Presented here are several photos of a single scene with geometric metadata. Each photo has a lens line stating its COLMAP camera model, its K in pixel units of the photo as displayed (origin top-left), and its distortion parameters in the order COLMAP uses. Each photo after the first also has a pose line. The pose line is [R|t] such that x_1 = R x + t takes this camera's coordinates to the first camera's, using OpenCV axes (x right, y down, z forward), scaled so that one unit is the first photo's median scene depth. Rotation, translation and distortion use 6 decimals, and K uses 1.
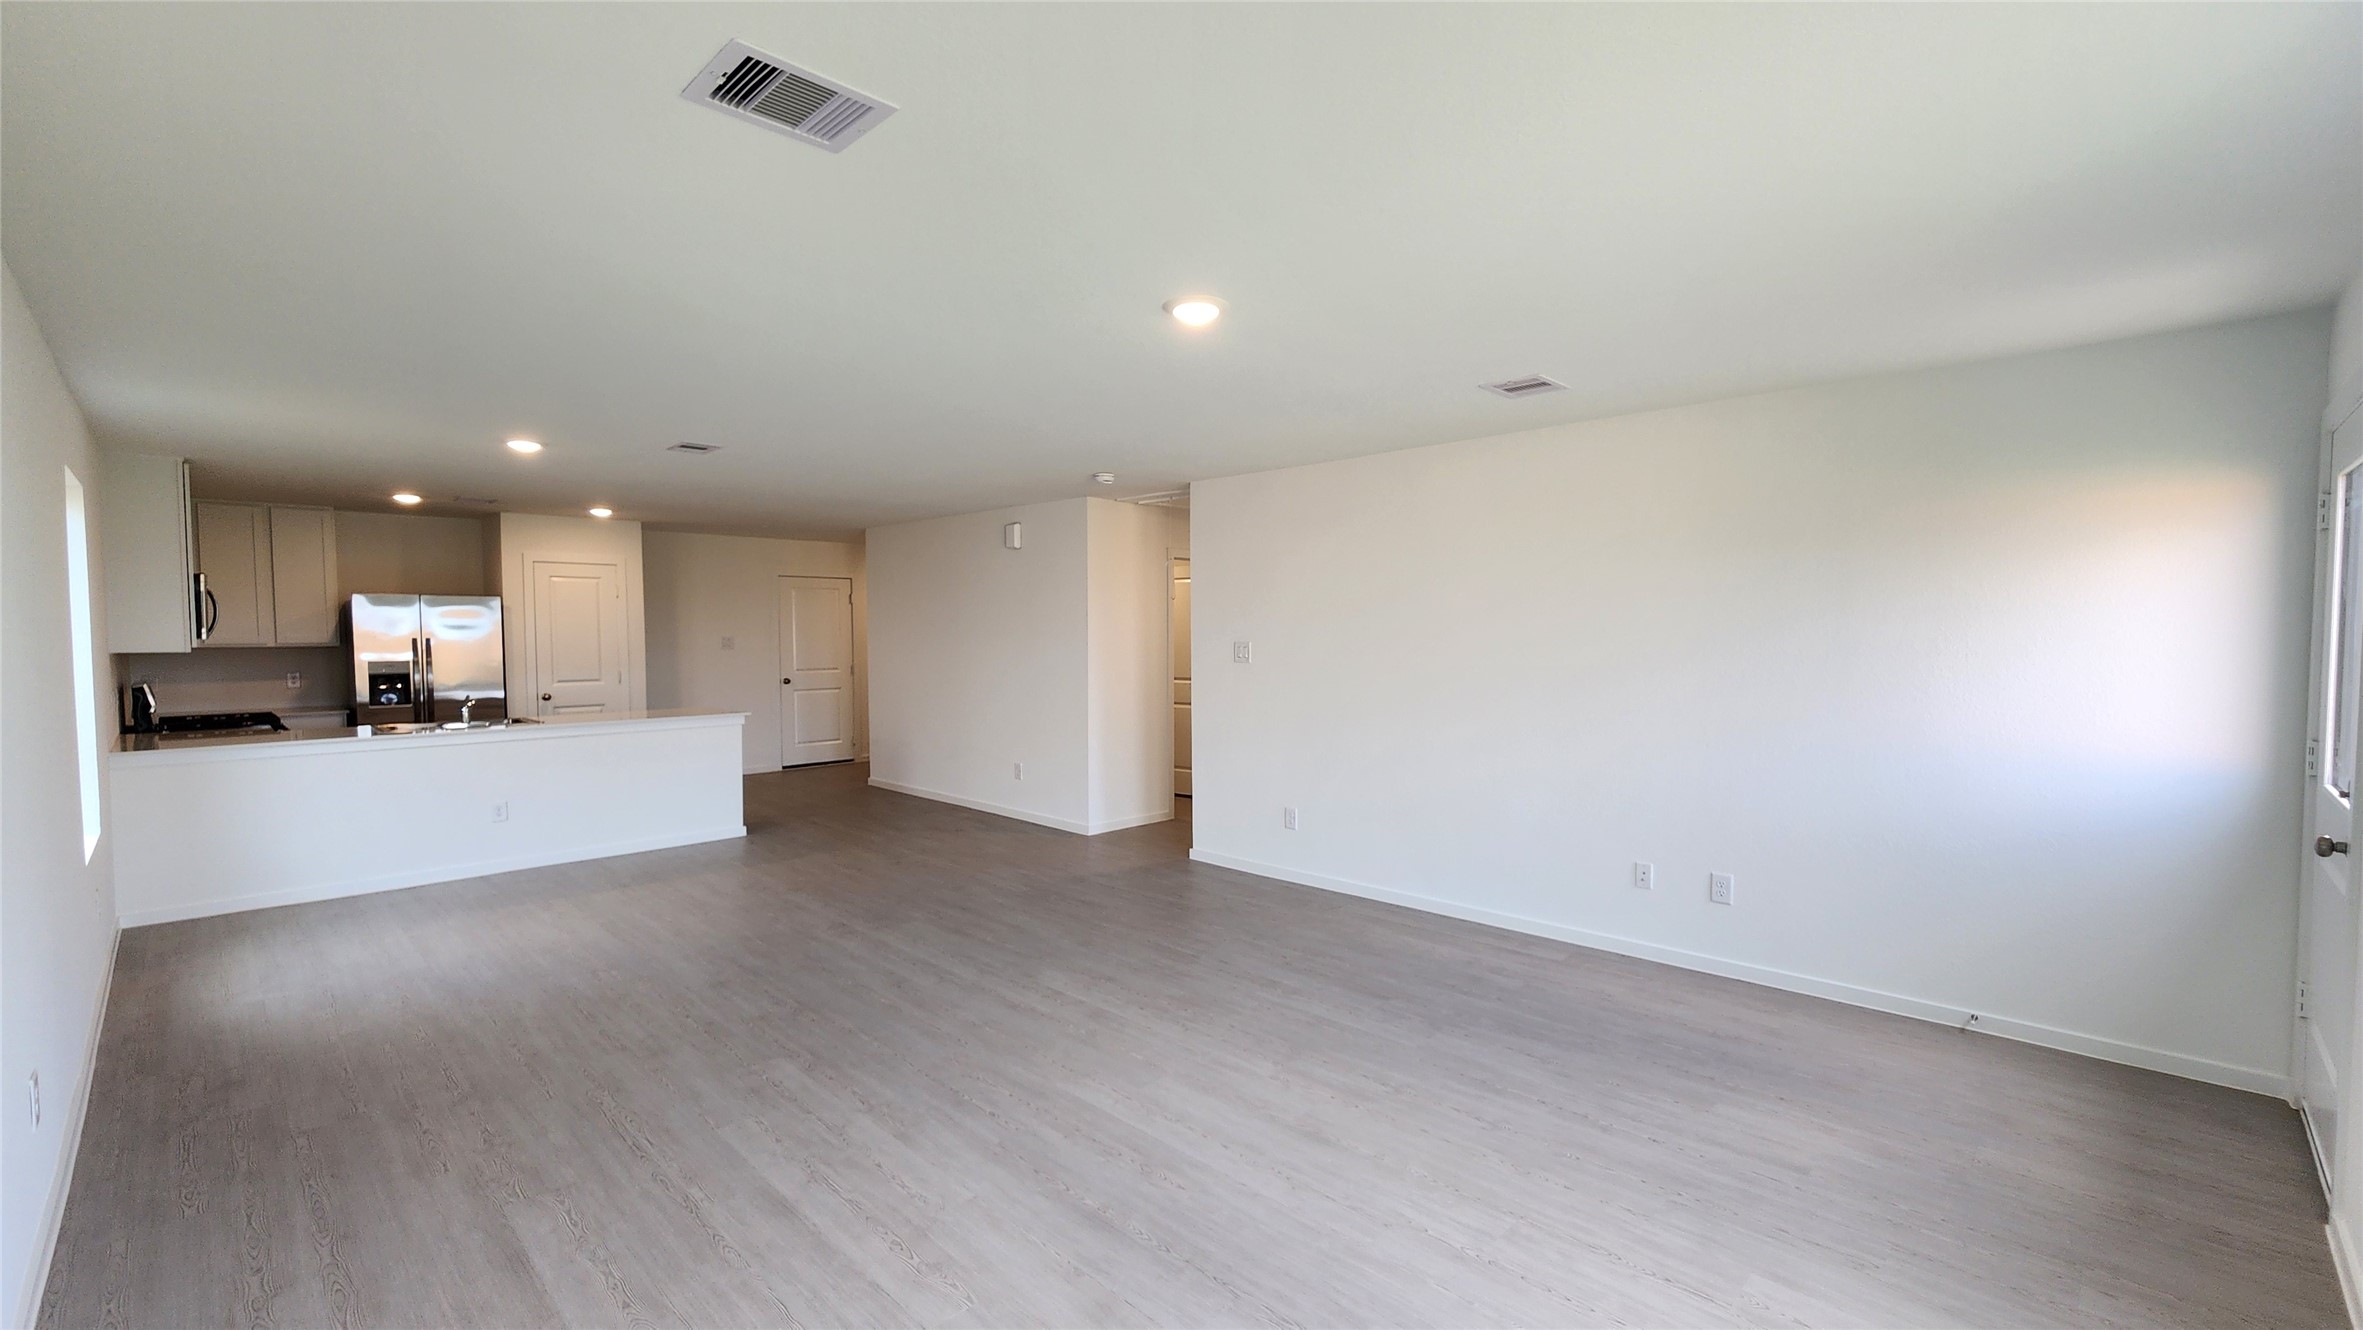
lens RADIAL K [[974.1, 0, 1197.2], [0, 974.1, 674.4], [0, 0, 1]] dist [-0.000620, 0.000346]
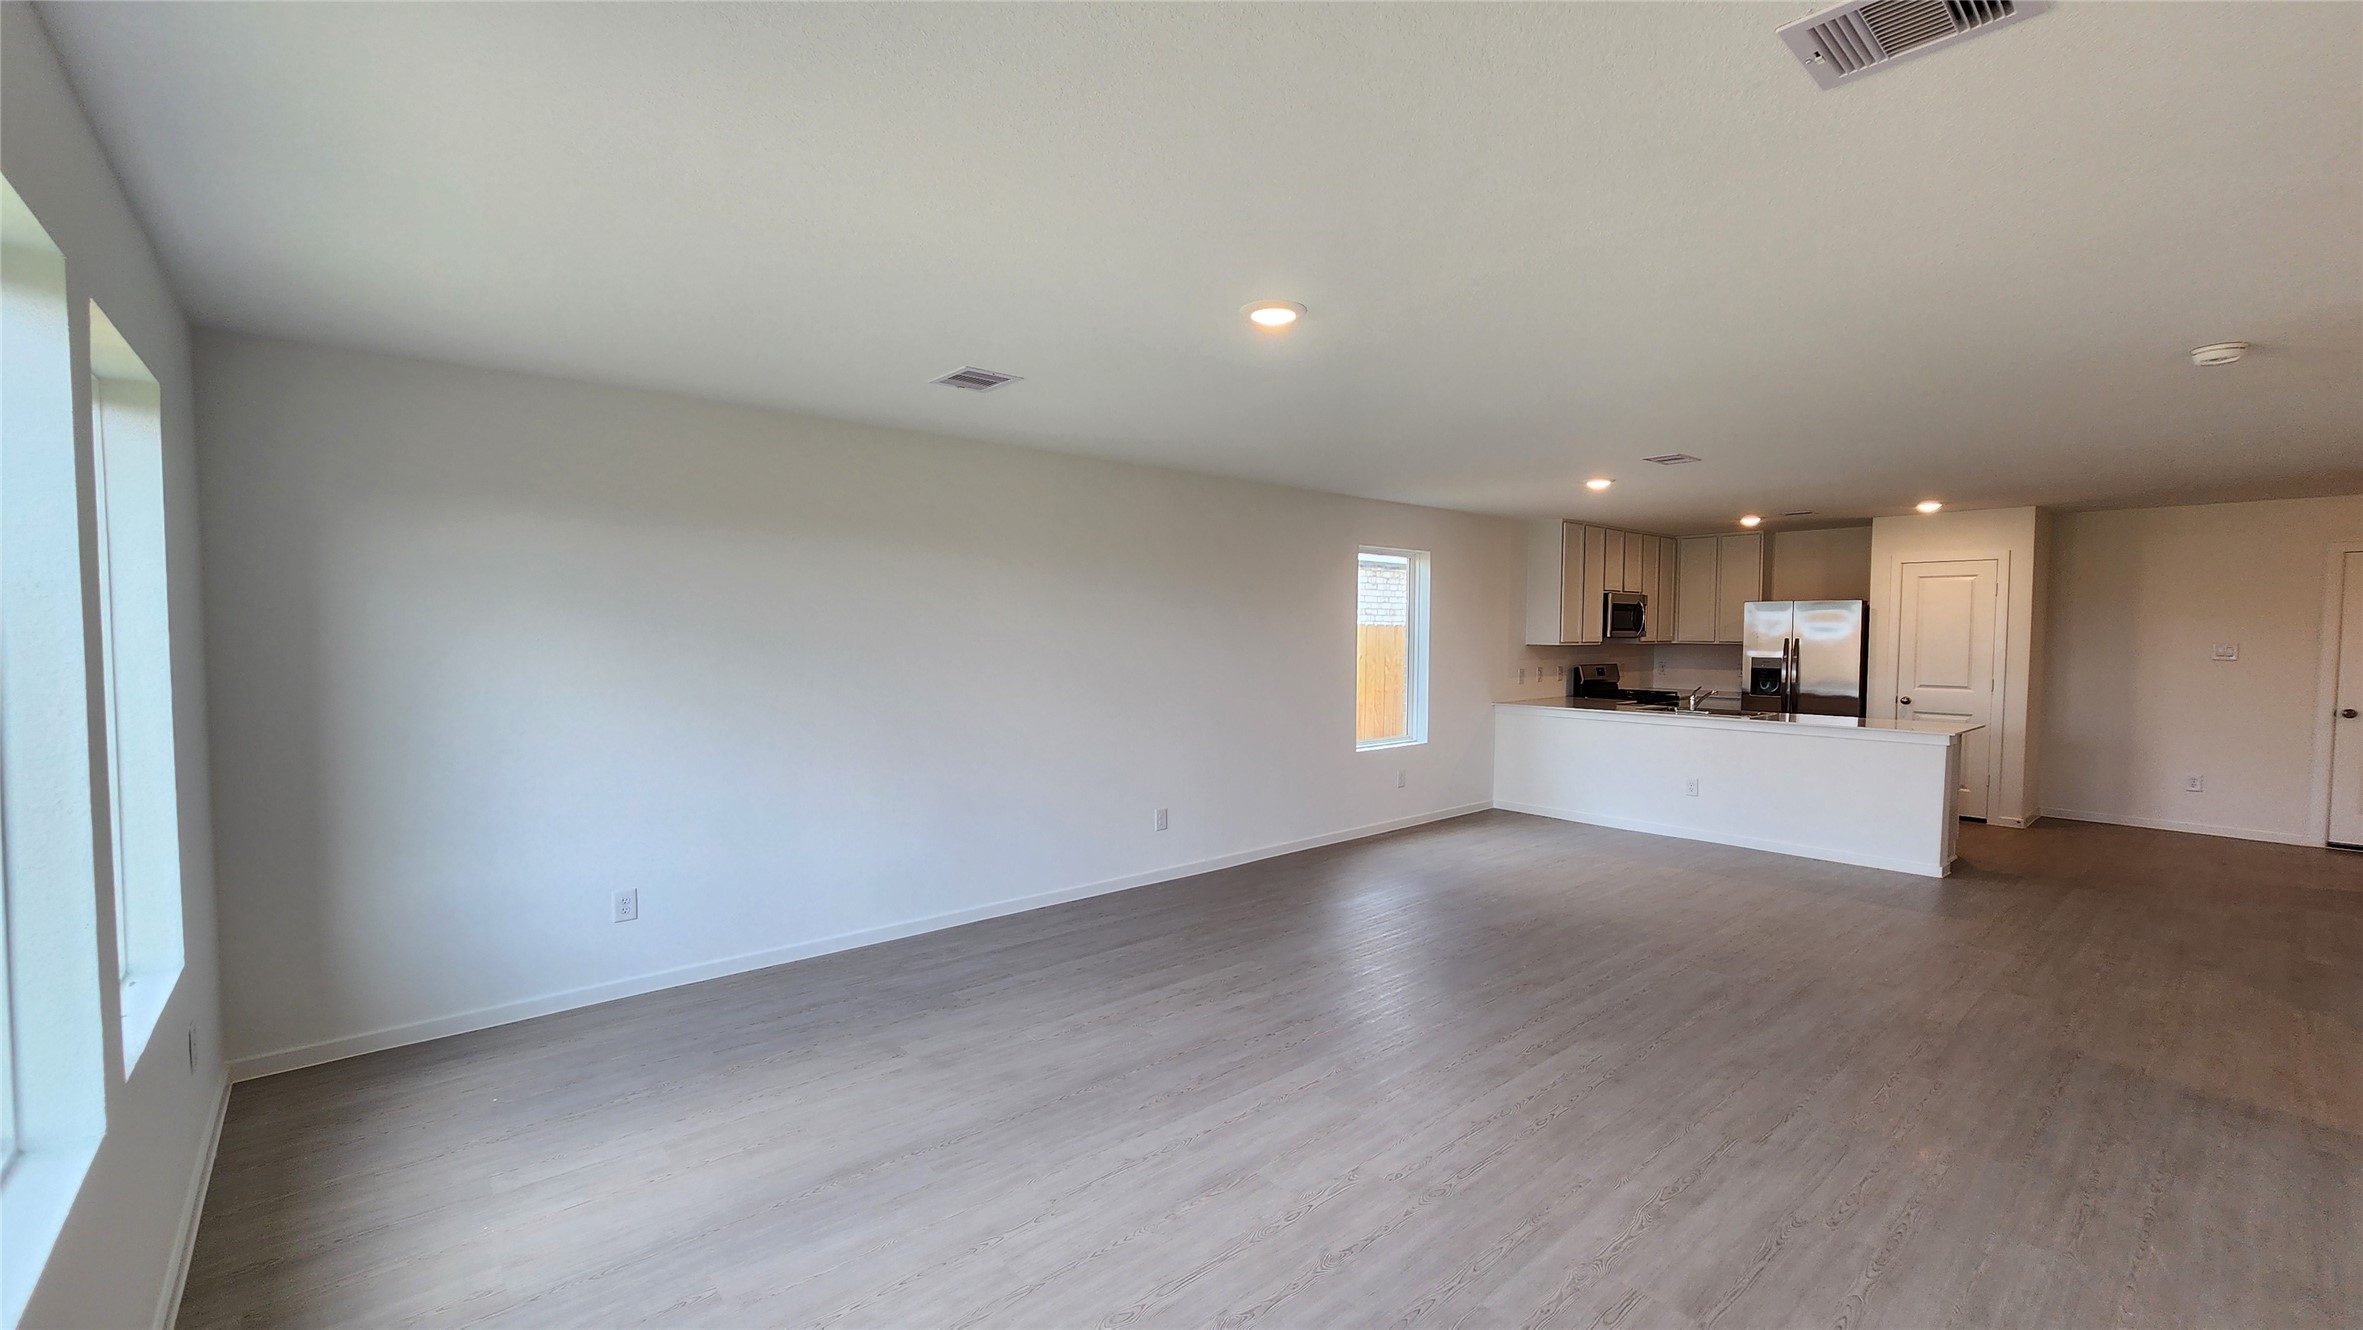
lens RADIAL K [[974.1, 0, 1197.2], [0, 974.1, 674.4], [0, 0, 1]] dist [-0.000620, 0.000346]
pose [[-0.078380, 0.048719, -0.995732, 0.477243], [-0.049356, 0.997391, 0.052685, -0.025923], [0.995701, 0.053275, -0.075771, 0.477605]]
